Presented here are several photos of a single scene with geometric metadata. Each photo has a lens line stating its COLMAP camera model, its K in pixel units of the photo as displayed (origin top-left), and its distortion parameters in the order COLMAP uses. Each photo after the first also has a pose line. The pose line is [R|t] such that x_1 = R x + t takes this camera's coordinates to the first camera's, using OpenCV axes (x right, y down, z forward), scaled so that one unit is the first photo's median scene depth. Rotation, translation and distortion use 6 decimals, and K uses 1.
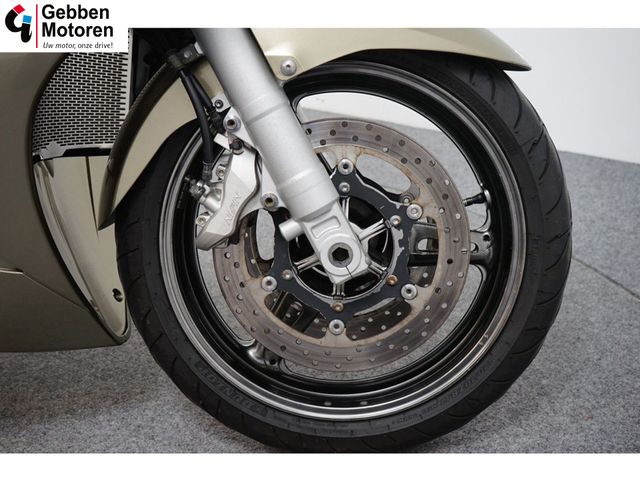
lens RADIAL K [[806.1, 0, 320.0], [0, 806.1, 240.0], [0, 0, 1]] dist [0.001719, 0.026390]
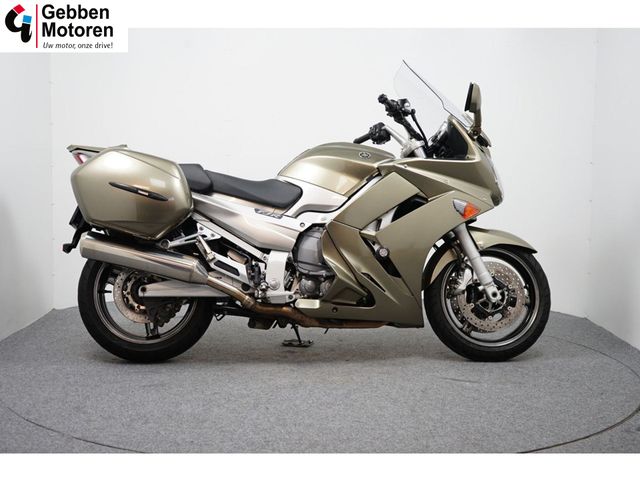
lens RADIAL K [[957.0, 0, 320.0], [0, 957.0, 240.0], [0, 0, 1]] dist [-0.006324, -0.008574]
pose [[0.994775, 0.041032, 0.093488, -1.231804], [-0.010932, 0.953228, -0.302055, 1.151084], [-0.101509, 0.299454, 0.948695, -3.315541]]
